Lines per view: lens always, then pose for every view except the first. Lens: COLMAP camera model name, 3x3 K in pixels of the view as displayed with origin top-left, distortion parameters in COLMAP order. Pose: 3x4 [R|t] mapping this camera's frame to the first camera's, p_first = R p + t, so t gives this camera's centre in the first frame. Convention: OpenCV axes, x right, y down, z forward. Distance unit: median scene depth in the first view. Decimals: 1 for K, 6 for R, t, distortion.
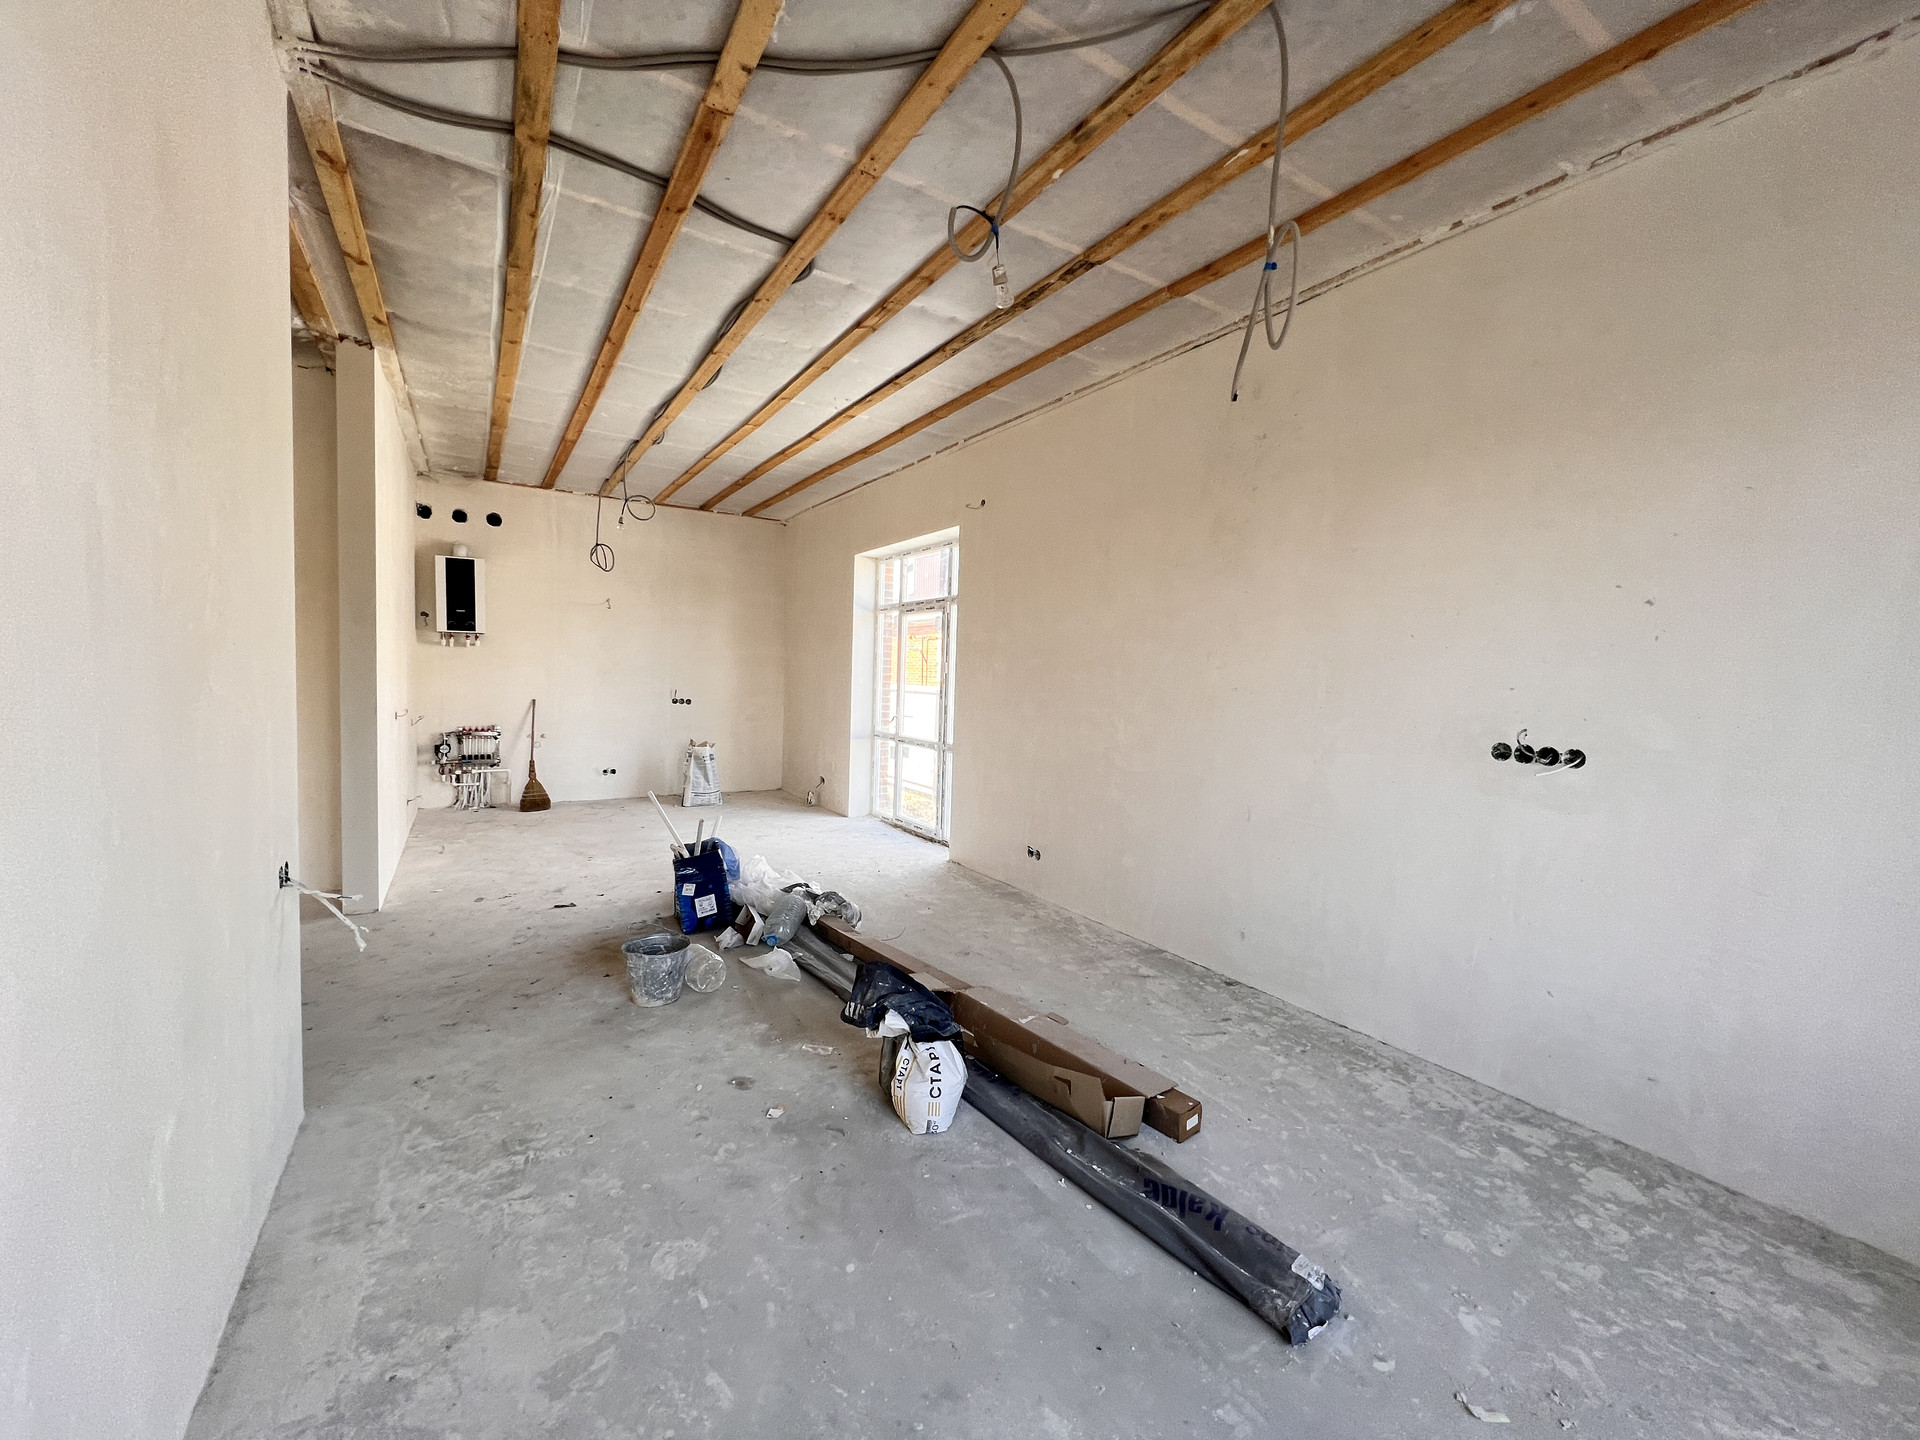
lens RADIAL K [[766.7, 0, 958.2], [0, 766.7, 721.1], [0, 0, 1]] dist [-0.000250, -0.000212]
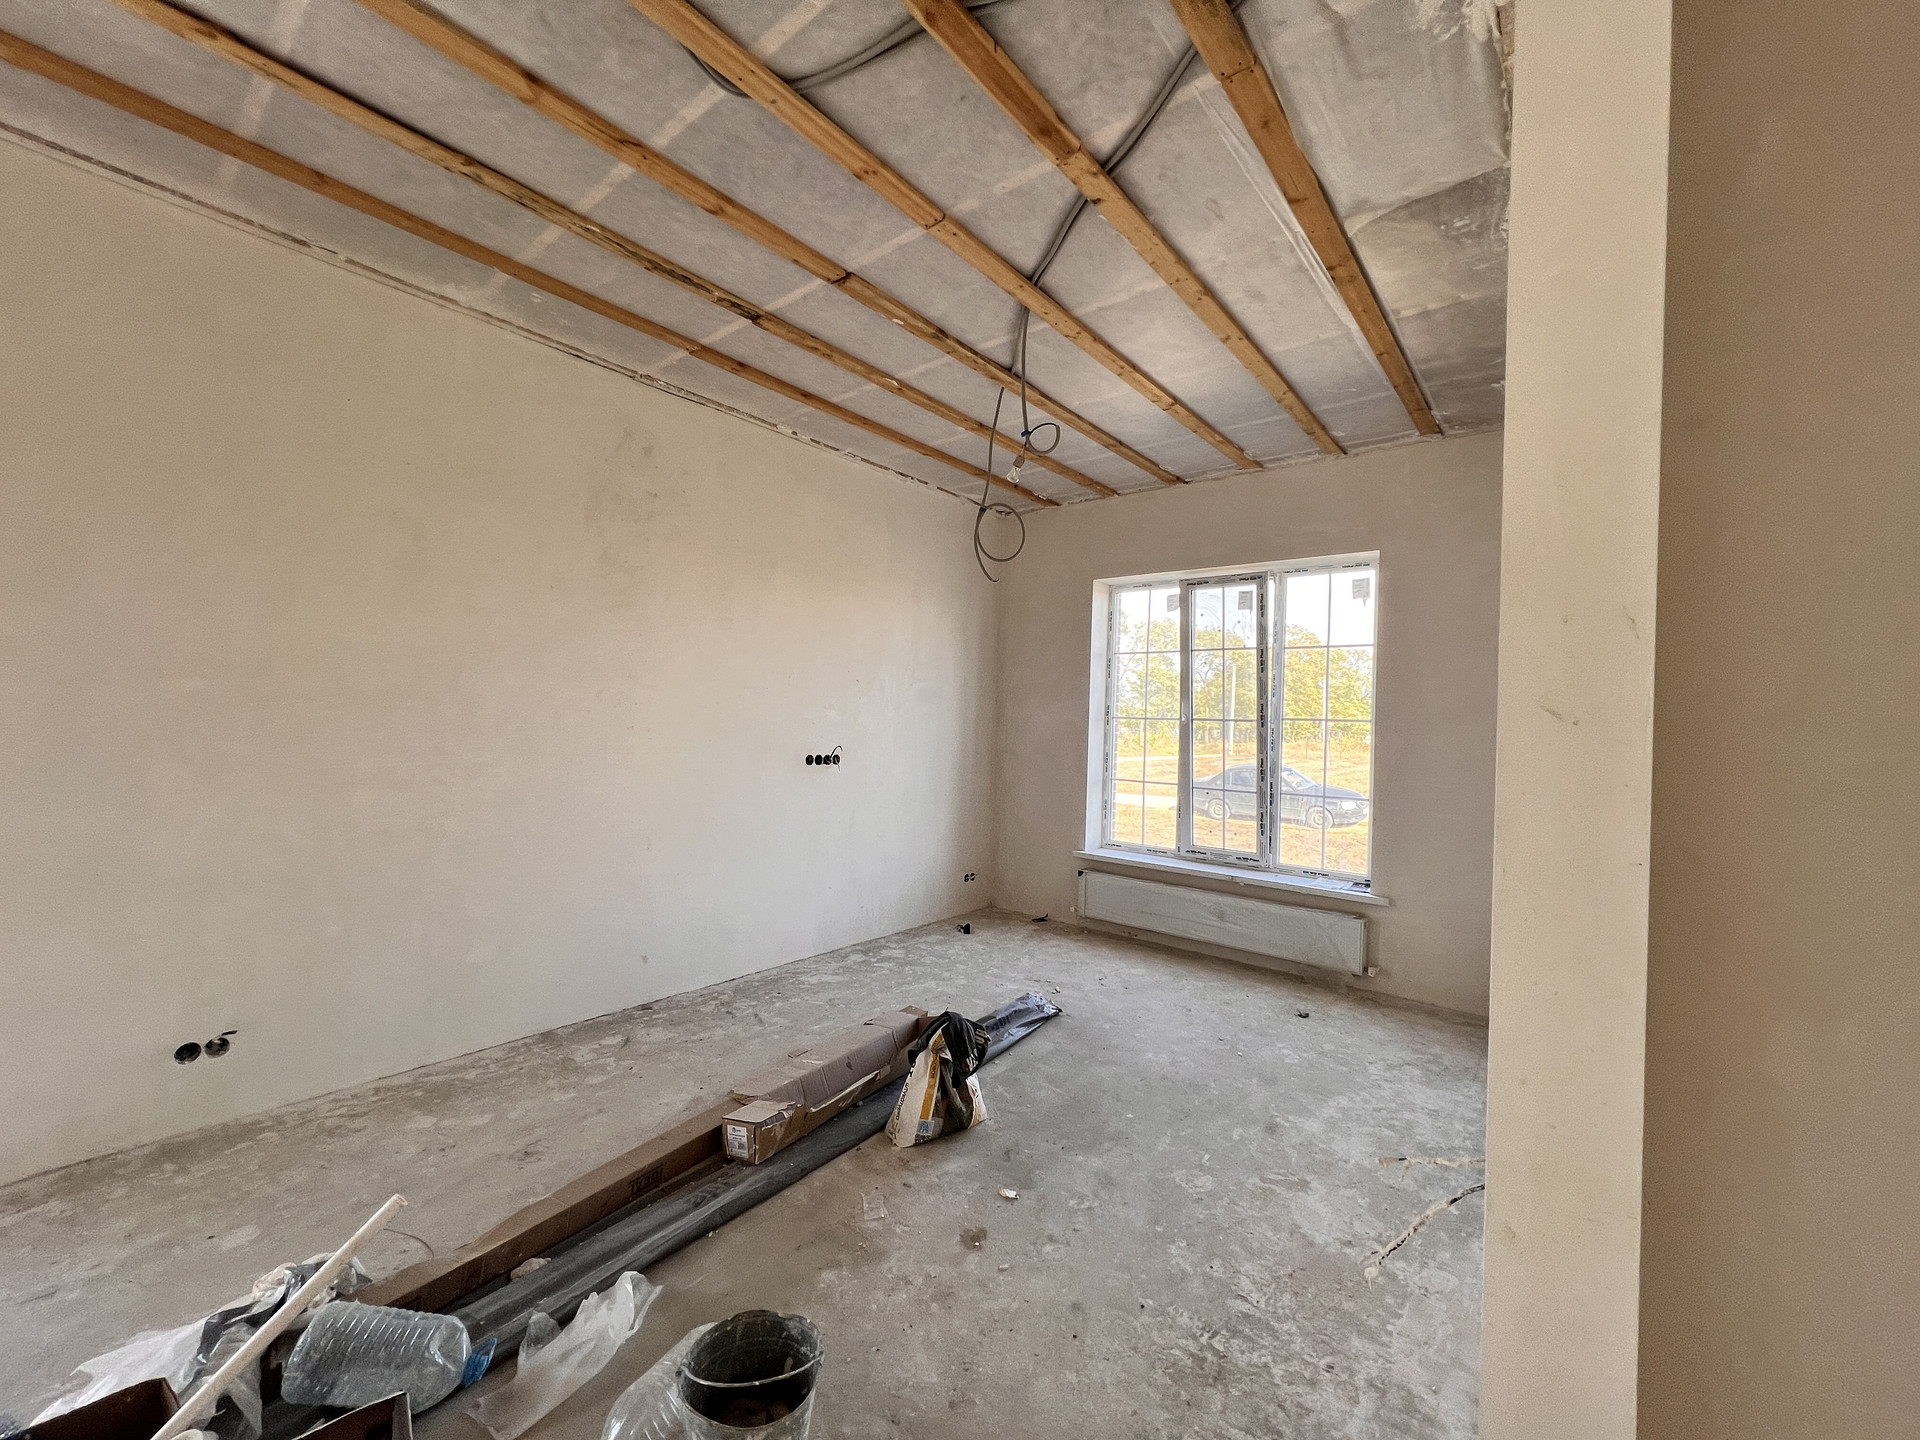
lens RADIAL K [[766.7, 0, 957.0], [0, 766.7, 719.0], [0, 0, 1]] dist [-0.000250, -0.000212]
pose [[-0.315553, -0.039838, 0.948071, -1.072821], [0.017268, 0.998712, 0.047713, -0.133998], [-0.948751, 0.031428, -0.314458, 1.298441]]
